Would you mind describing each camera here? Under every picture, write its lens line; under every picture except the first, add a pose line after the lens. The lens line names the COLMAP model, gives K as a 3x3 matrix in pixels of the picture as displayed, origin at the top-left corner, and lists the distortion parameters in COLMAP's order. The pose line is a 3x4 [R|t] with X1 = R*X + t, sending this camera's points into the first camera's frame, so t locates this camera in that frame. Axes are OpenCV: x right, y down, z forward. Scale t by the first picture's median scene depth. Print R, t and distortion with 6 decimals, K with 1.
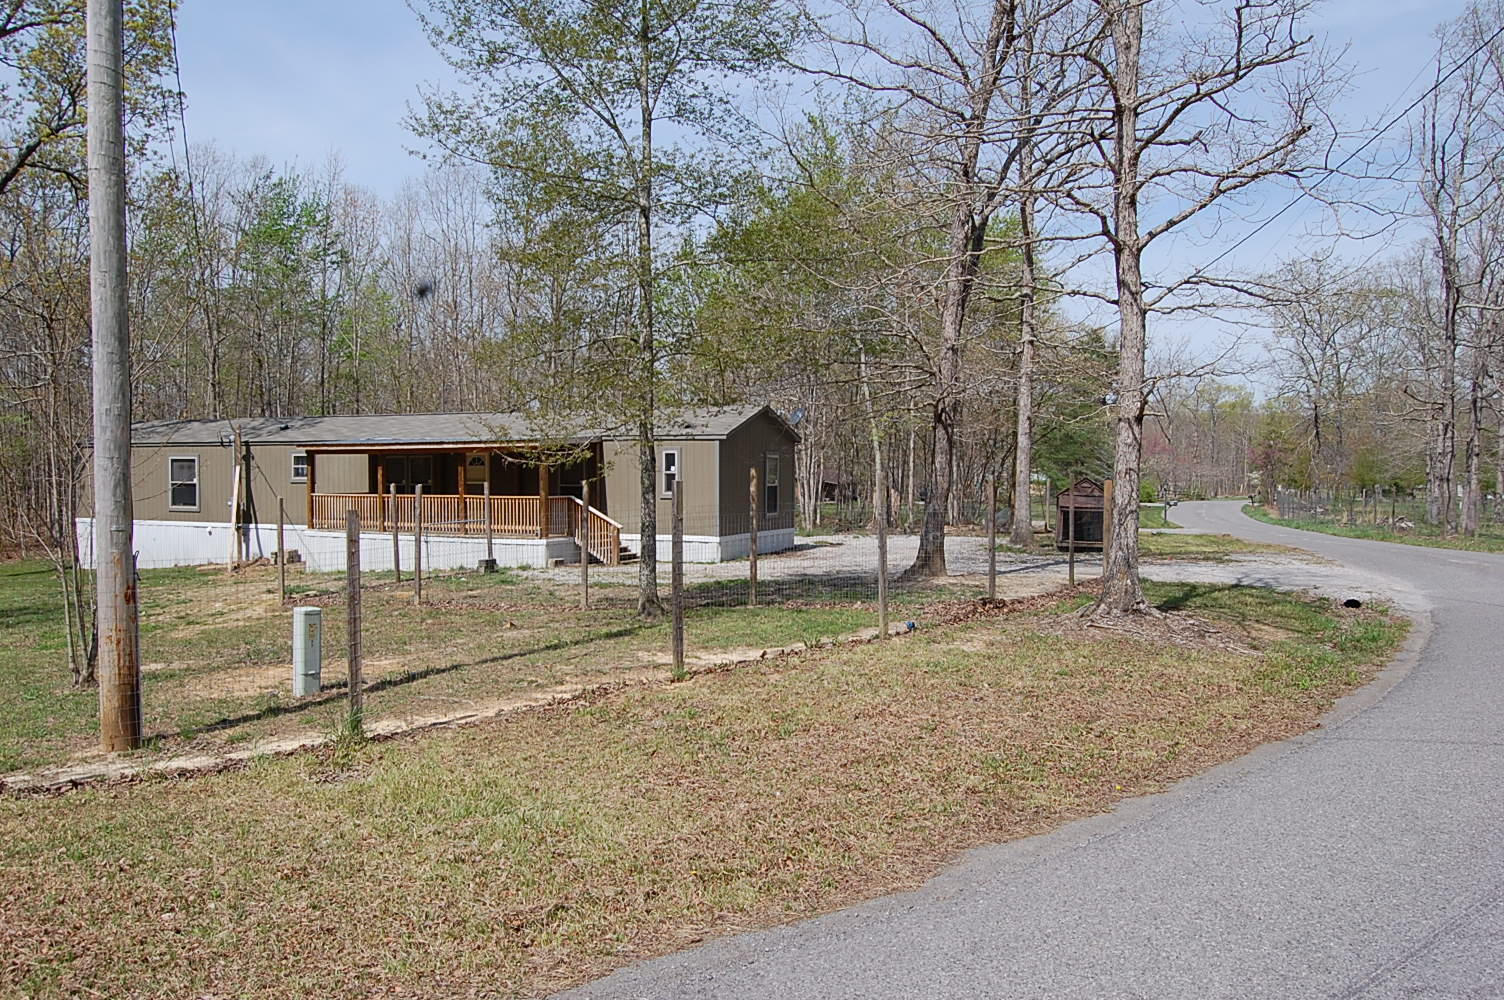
lens RADIAL K [[1174.5, 0, 757.6], [0, 1174.5, 518.2], [0, 0, 1]] dist [-0.099258, 0.044518]
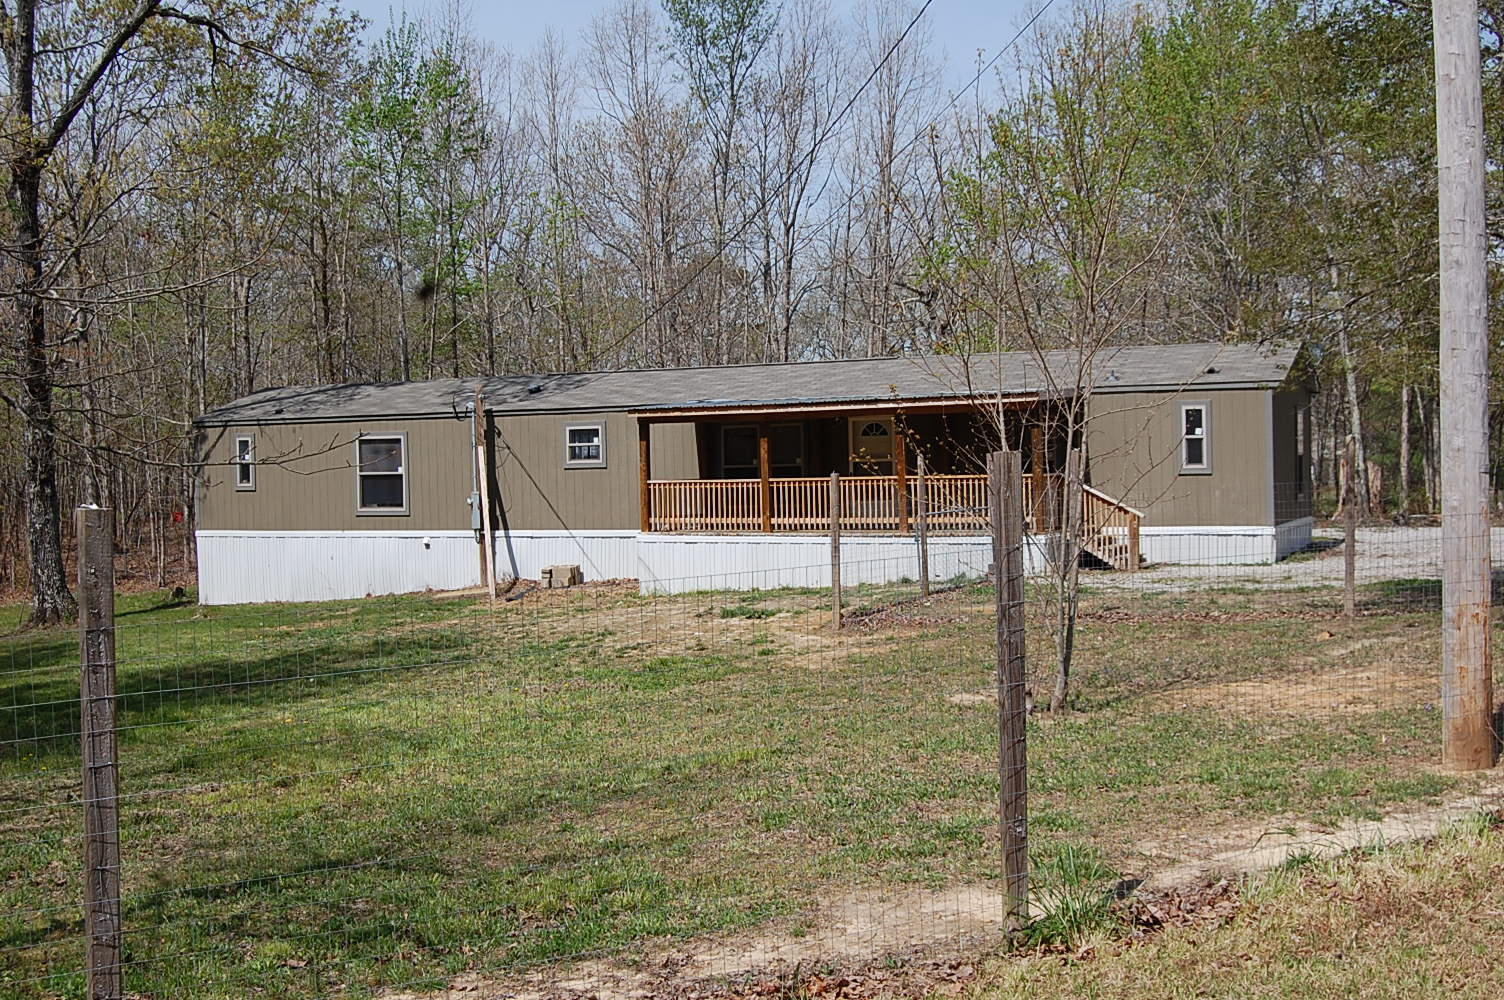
lens RADIAL K [[1712.0, 0, 752.6], [0, 1712.0, 509.5], [0, 0, 1]] dist [-0.072180, 0.000000]
pose [[0.999662, -0.025371, -0.005654, -0.337082], [0.025309, 0.999621, -0.010797, 0.008701], [0.005926, 0.010650, 0.999926, -0.017249]]
